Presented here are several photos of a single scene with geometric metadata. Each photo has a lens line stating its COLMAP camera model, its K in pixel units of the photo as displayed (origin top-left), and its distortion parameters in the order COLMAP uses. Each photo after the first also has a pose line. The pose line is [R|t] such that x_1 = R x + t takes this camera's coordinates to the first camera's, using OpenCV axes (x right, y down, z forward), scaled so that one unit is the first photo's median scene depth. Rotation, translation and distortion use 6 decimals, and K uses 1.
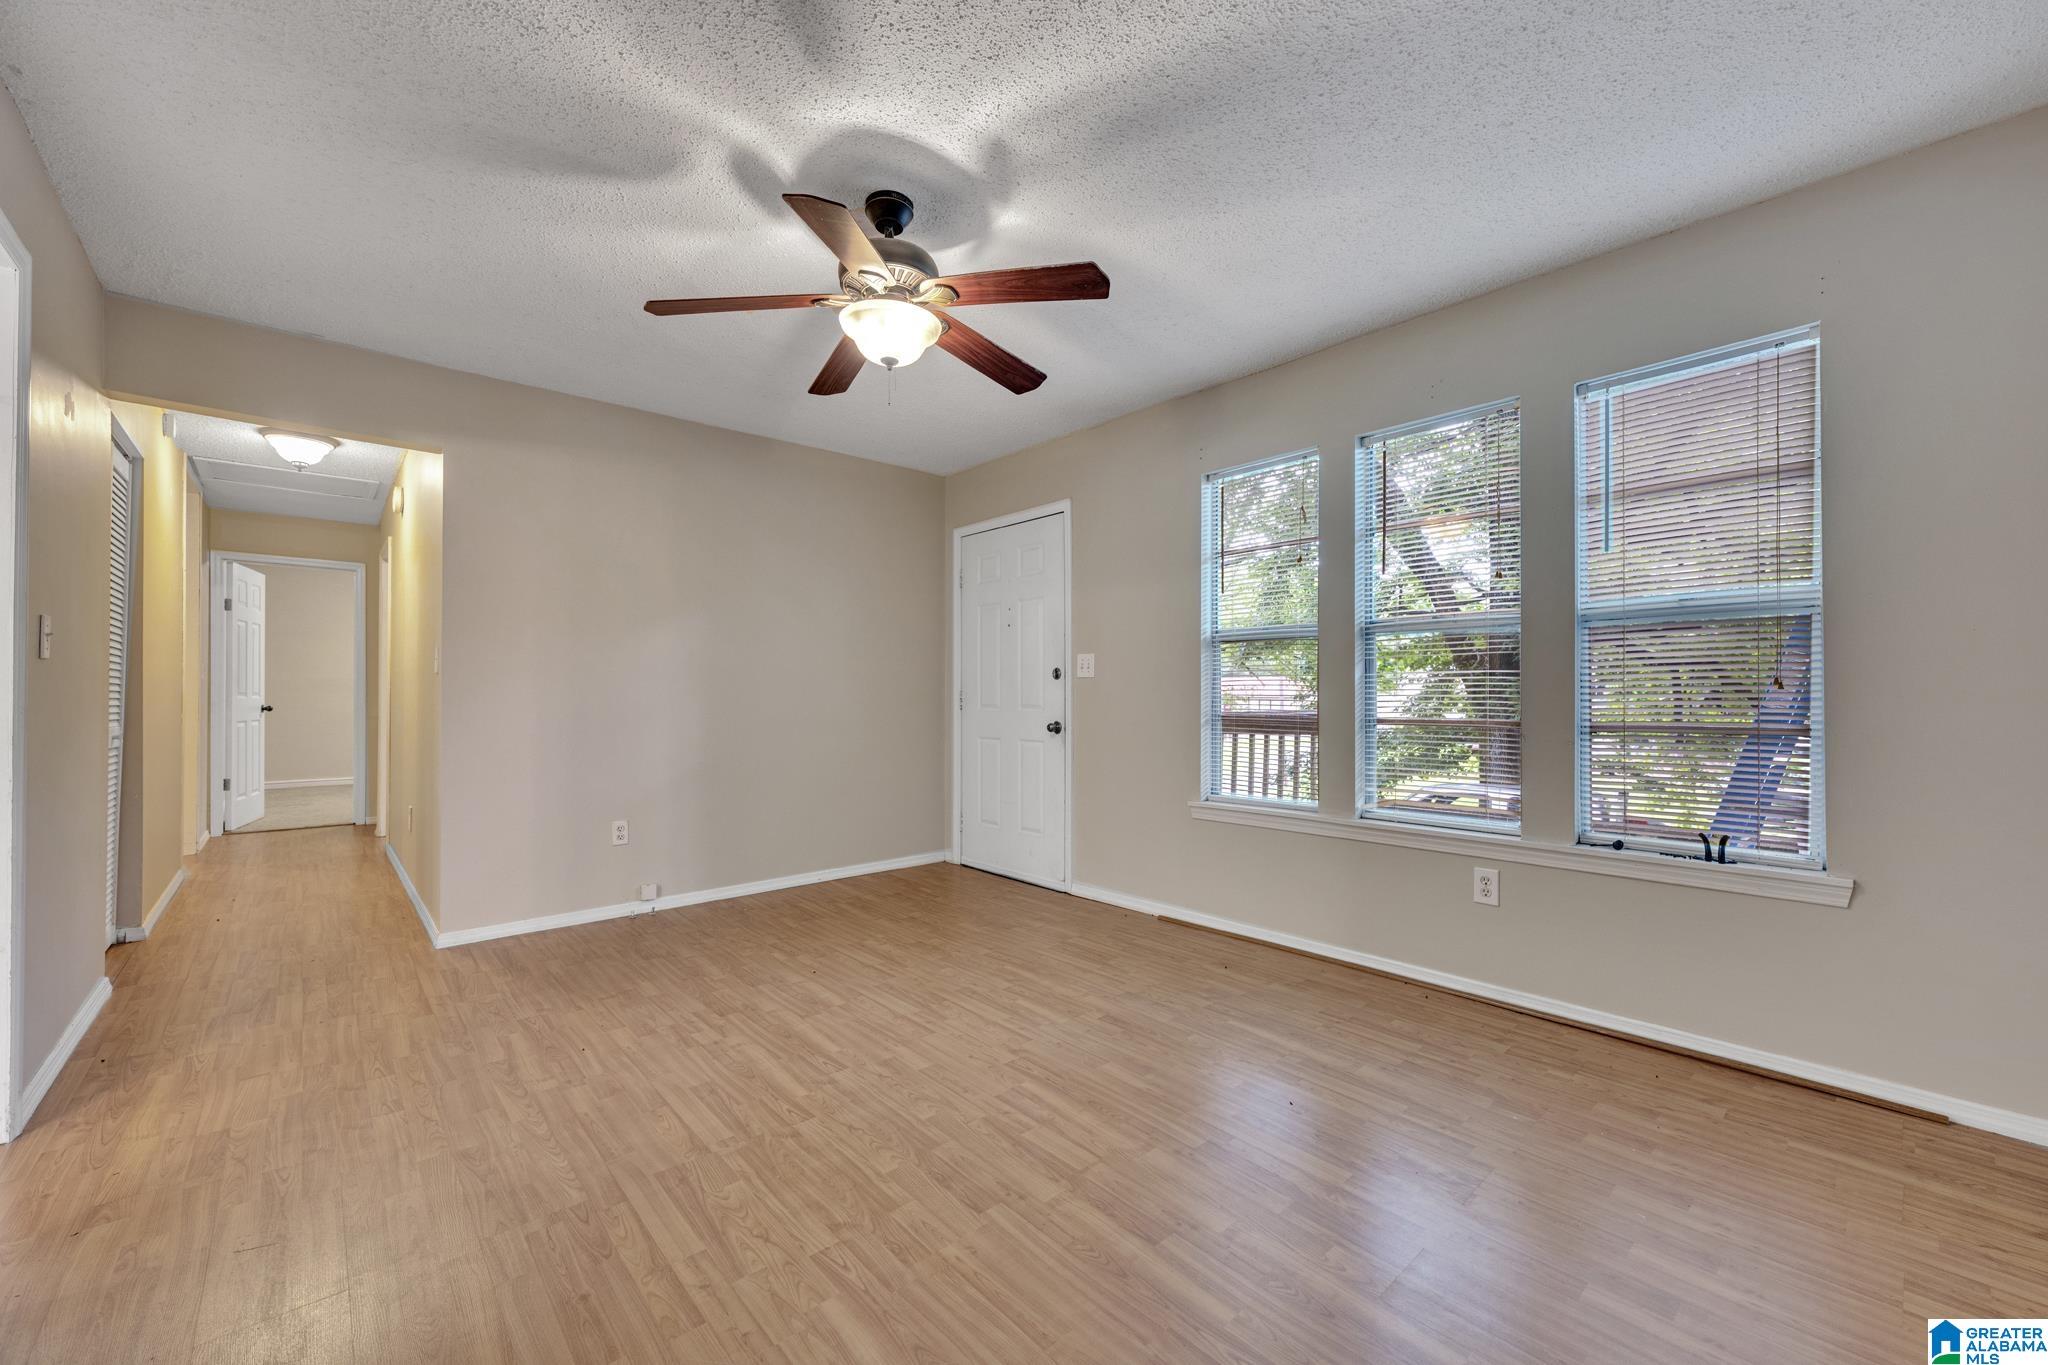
lens RADIAL K [[805.7, 0, 1025.0], [0, 805.7, 690.1], [0, 0, 1]] dist [-0.001233, -0.000117]
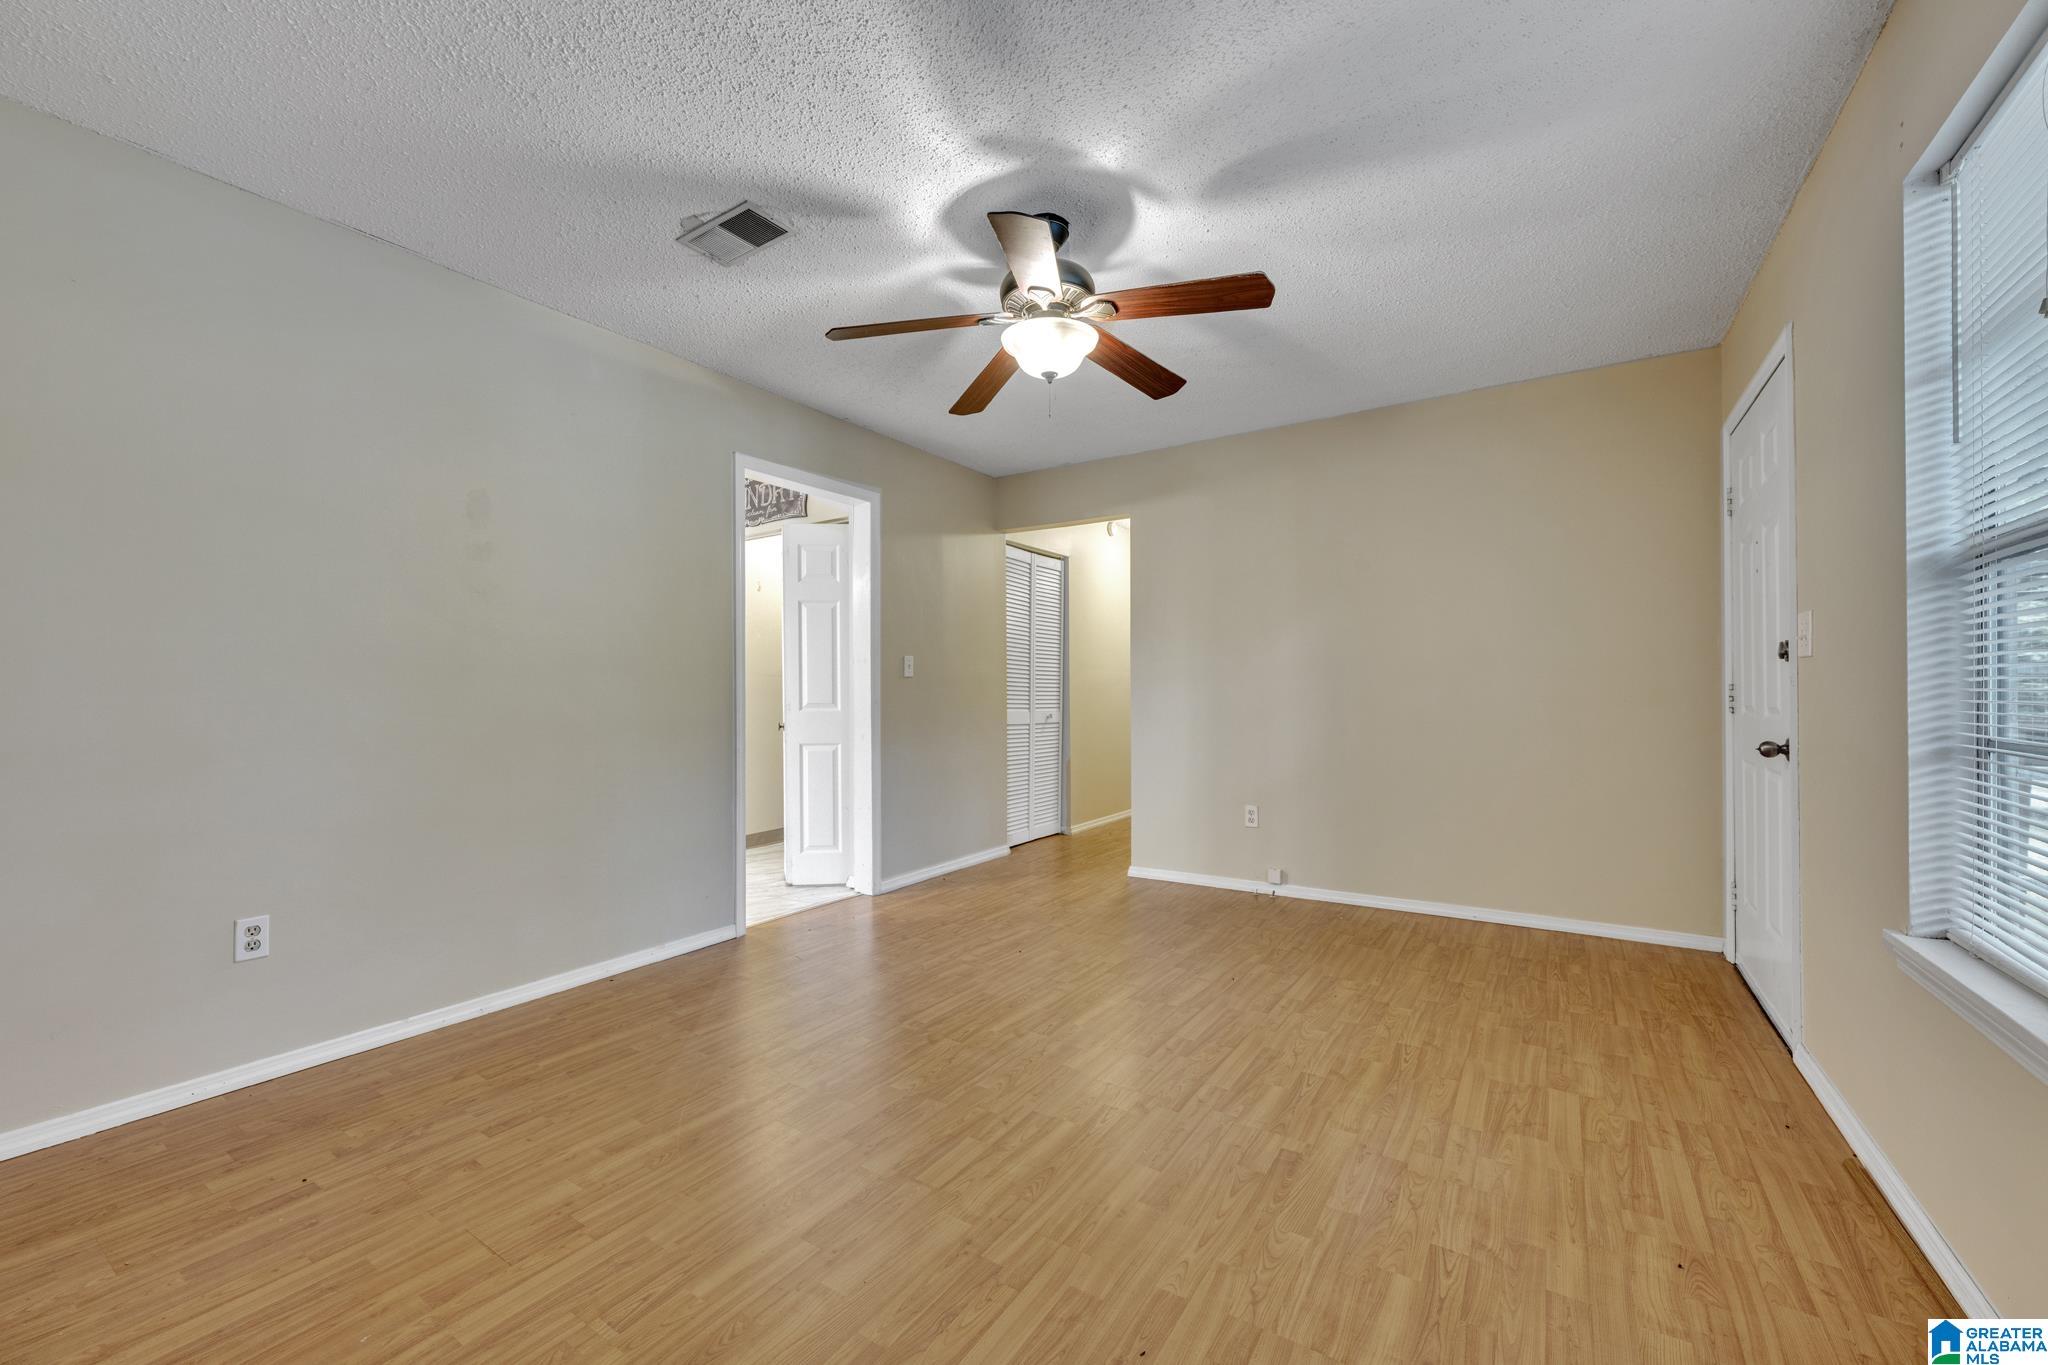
lens RADIAL K [[805.7, 0, 1025.0], [0, 805.7, 690.1], [0, 0, 1]] dist [-0.001233, -0.000117]
pose [[0.260170, -0.005290, -0.965548, 0.673941], [0.010336, 0.999943, -0.002693, 0.003565], [0.965507, -0.009279, 0.260210, 0.563479]]
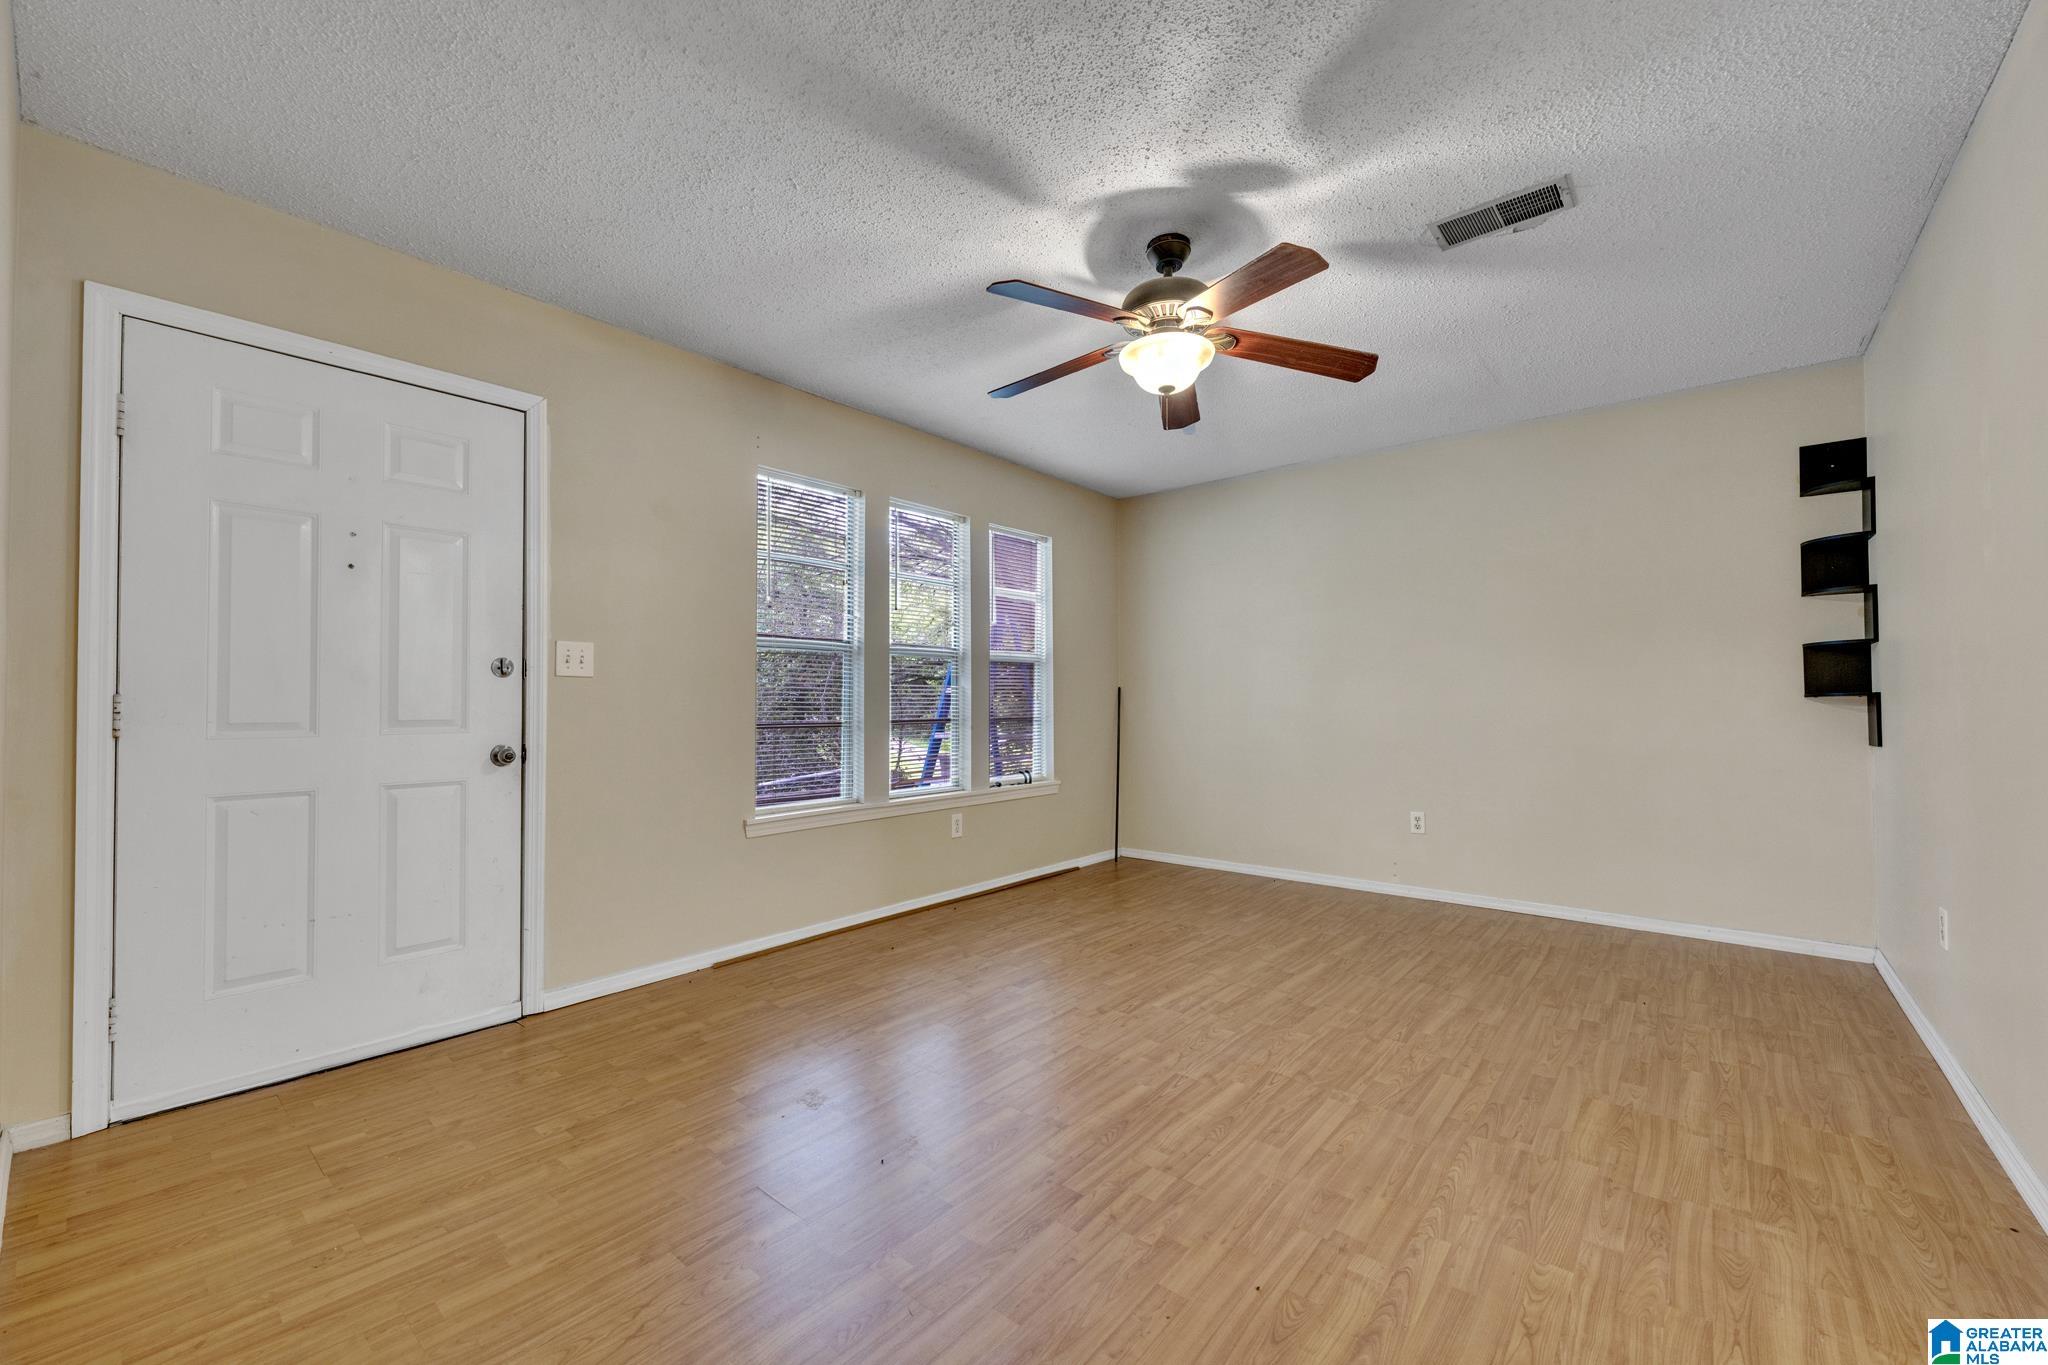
lens RADIAL K [[805.7, 0, 1025.0], [0, 805.7, 690.1], [0, 0, 1]] dist [-0.001233, -0.000117]
pose [[-0.140652, 0.014928, 0.989947, -0.969502], [-0.003105, 0.999875, -0.015518, 0.007845], [-0.990054, -0.005256, -0.140588, 1.083888]]
